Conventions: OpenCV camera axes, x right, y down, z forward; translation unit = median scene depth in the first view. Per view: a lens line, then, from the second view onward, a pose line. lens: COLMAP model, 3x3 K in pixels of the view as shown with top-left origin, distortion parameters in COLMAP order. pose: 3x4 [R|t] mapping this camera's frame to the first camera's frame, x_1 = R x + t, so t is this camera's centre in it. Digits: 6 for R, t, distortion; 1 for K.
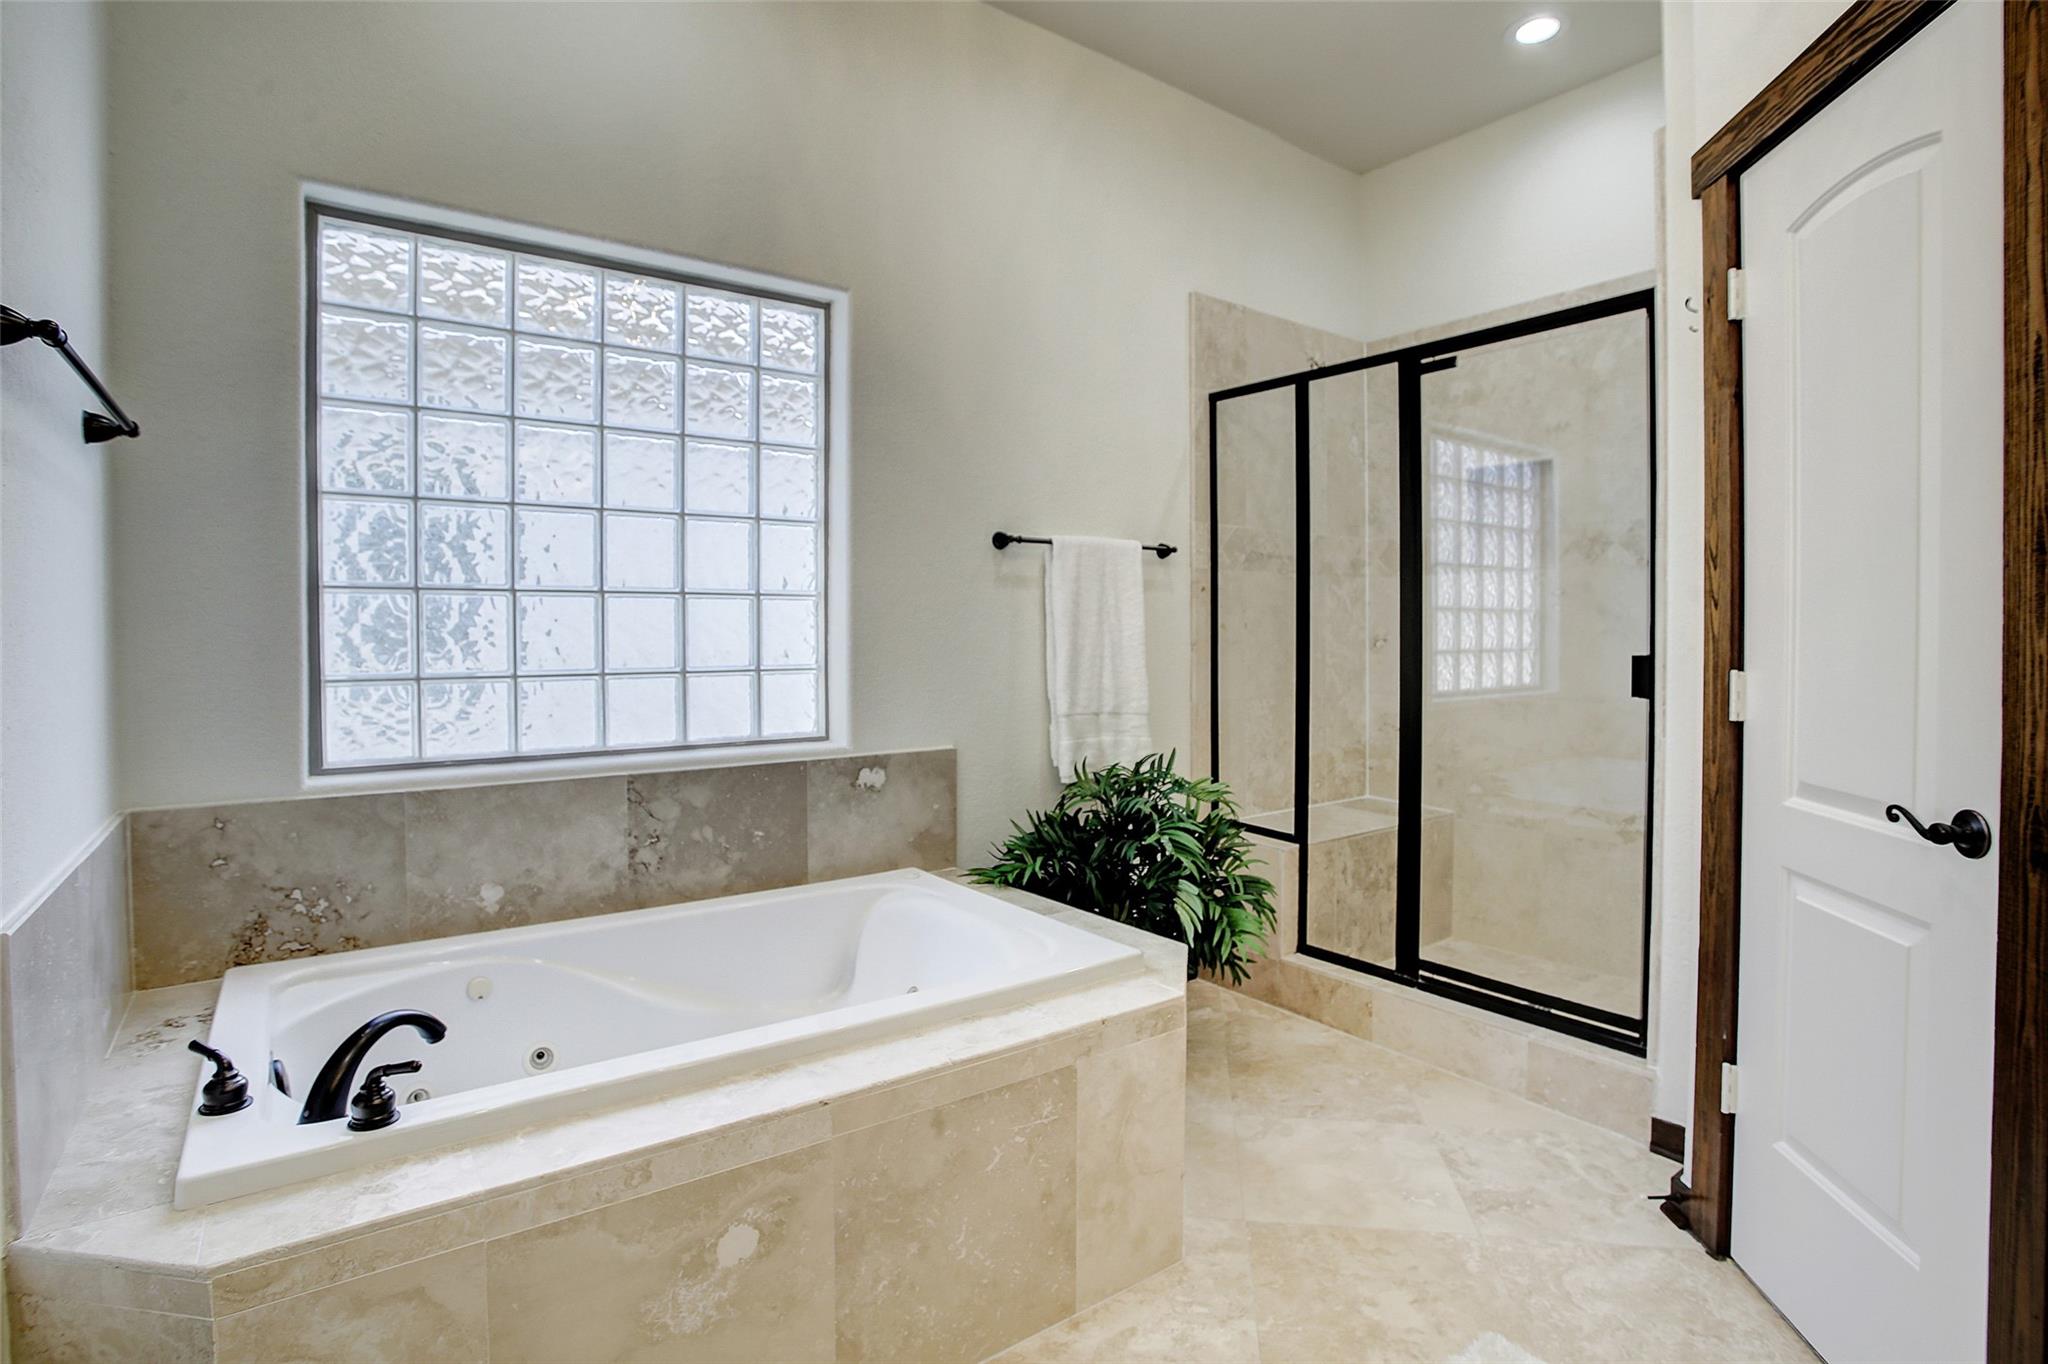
lens RADIAL K [[1005.9, 0, 1036.5], [0, 1005.9, 663.8], [0, 0, 1]] dist [-0.067543, 0.025329]
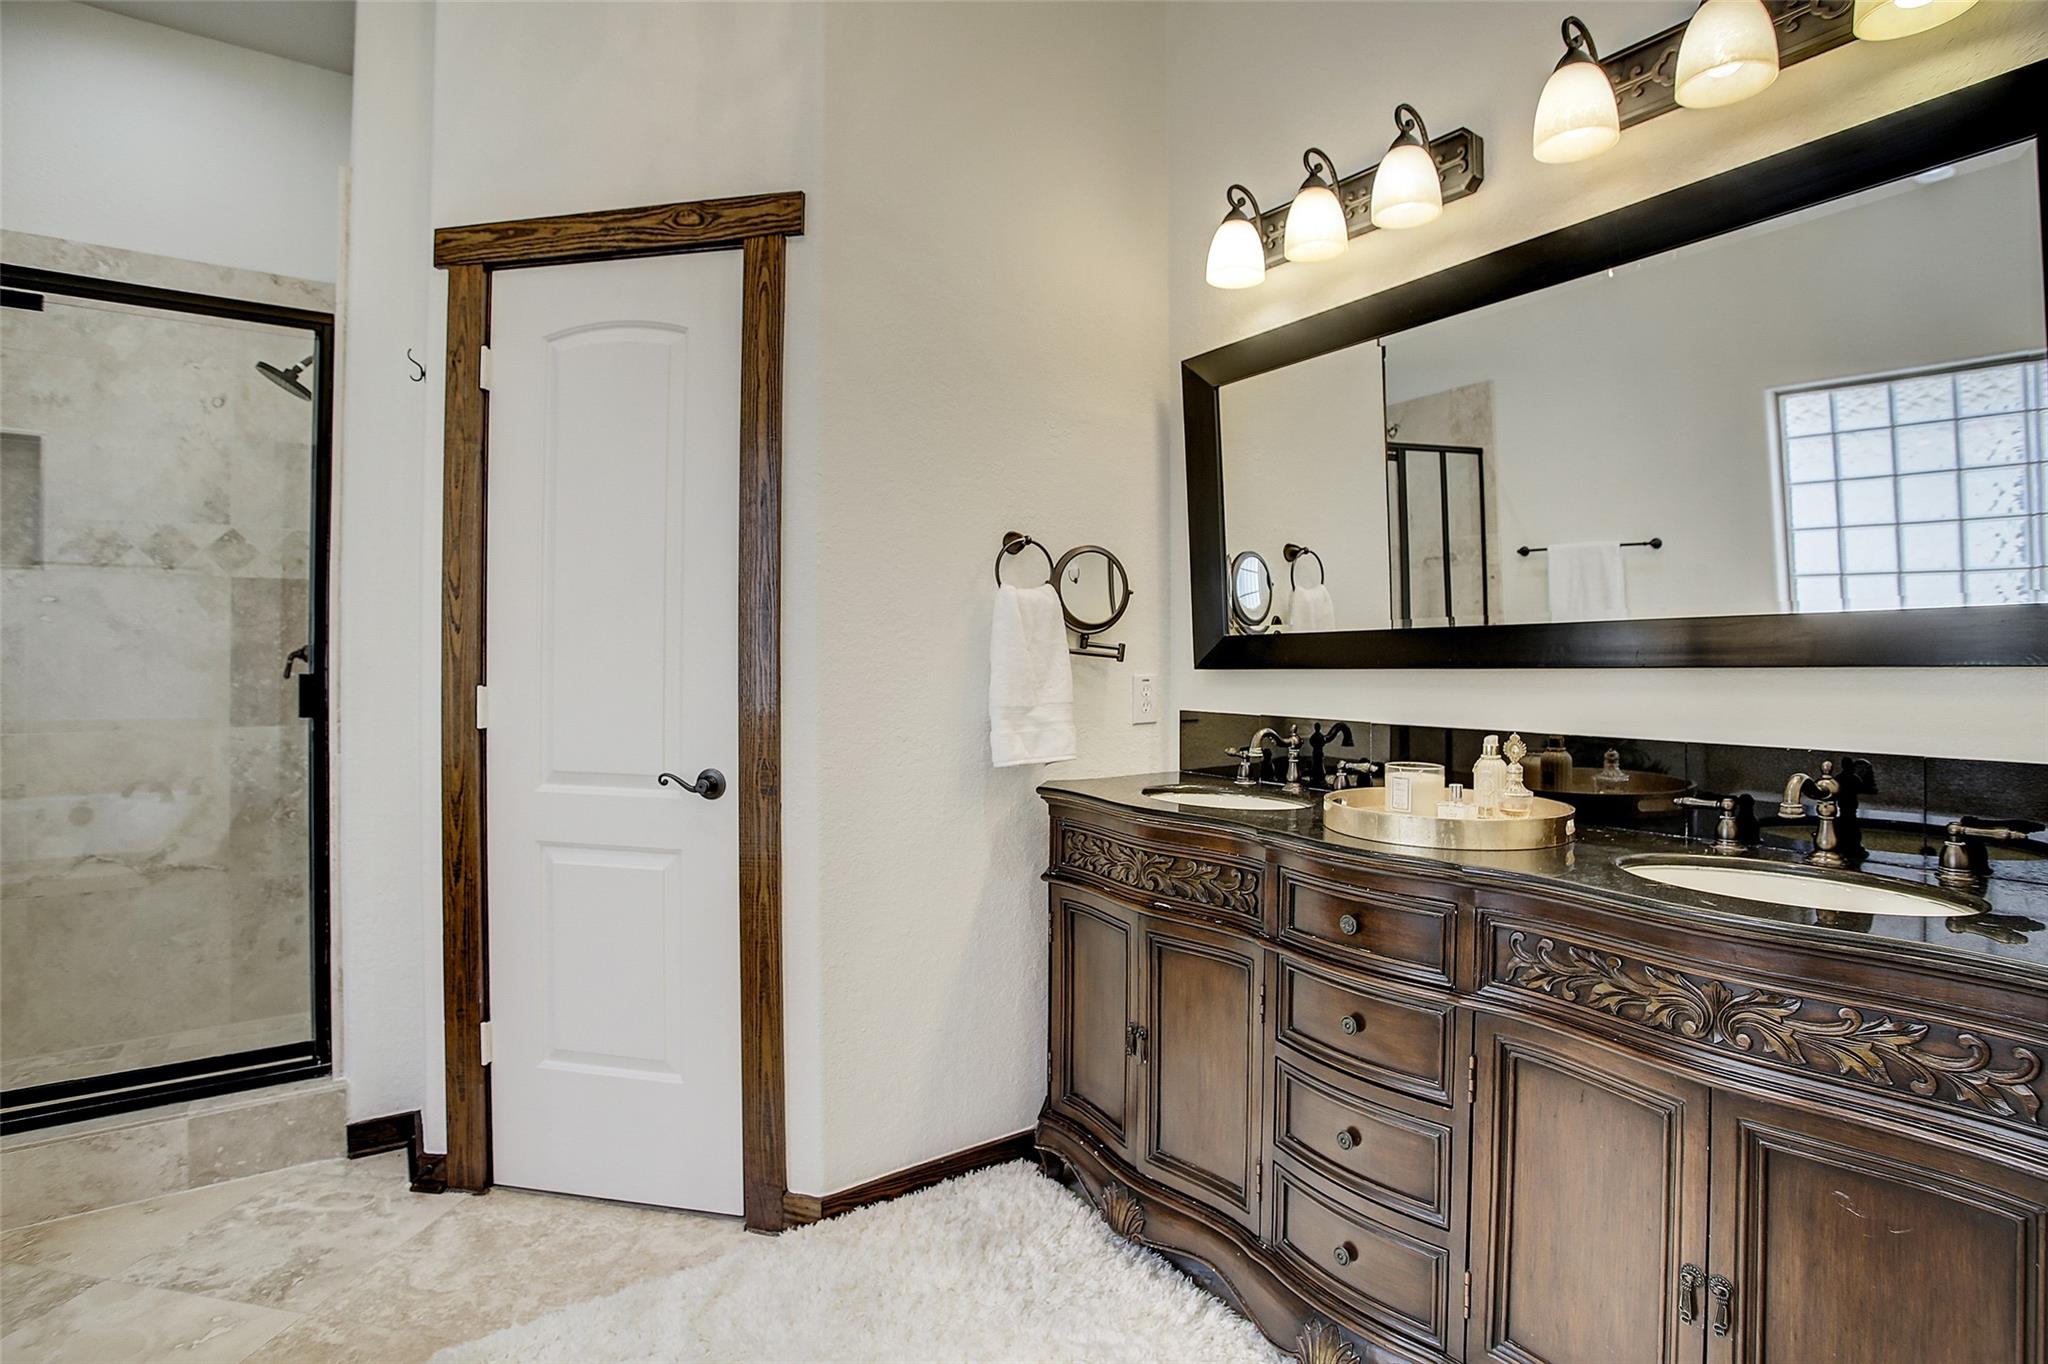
lens RADIAL K [[1005.9, 0, 1024.6], [0, 1005.9, 652.5], [0, 0, 1]] dist [-0.067543, 0.025329]
pose [[0.039298, 0.002802, 0.999224, -0.415050], [0.021928, 0.999753, -0.003666, -0.013249], [-0.998987, 0.022055, 0.039227, 0.279249]]
